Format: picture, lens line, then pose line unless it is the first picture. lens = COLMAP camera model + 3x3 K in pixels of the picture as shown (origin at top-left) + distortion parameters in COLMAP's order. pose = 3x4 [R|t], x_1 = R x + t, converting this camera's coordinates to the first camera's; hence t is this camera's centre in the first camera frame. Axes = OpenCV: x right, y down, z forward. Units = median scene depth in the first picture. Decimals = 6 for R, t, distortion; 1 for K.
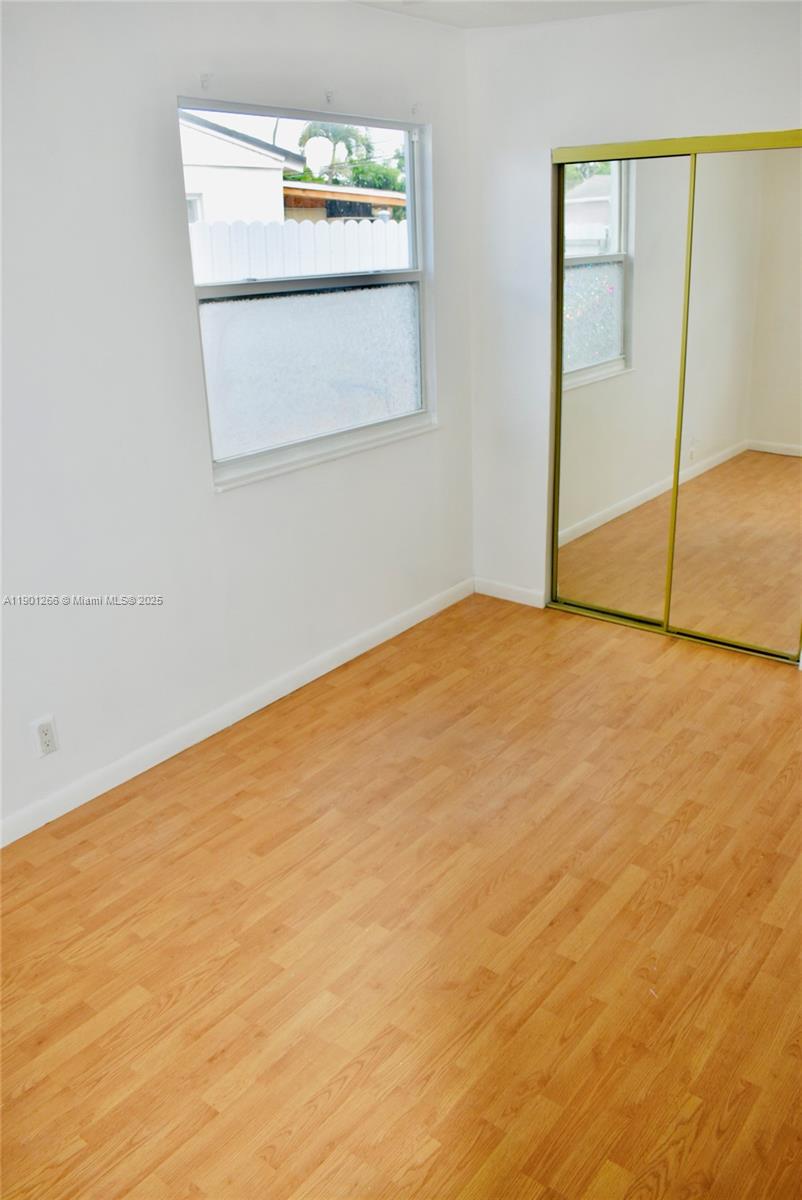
lens RADIAL K [[918.4, 0, 360.6], [0, 918.4, 598.2], [0, 0, 1]] dist [-0.100280, 0.018865]
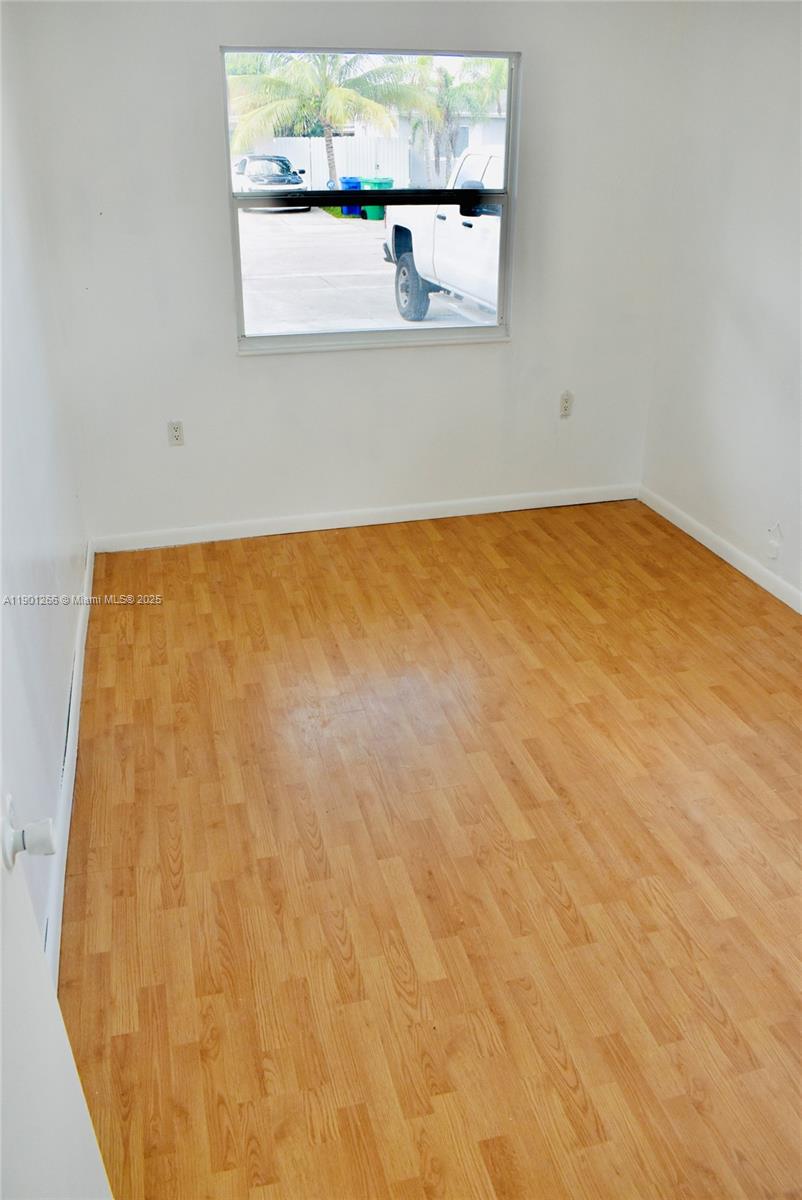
lens RADIAL K [[918.4, 0, 404.0], [0, 918.4, 597.8], [0, 0, 1]] dist [-0.100280, 0.018865]
pose [[-0.566277, 0.406915, -0.716764, 0.977442], [-0.278876, 0.723747, 0.631204, -0.463966], [0.775602, 0.557325, -0.296363, 1.046412]]
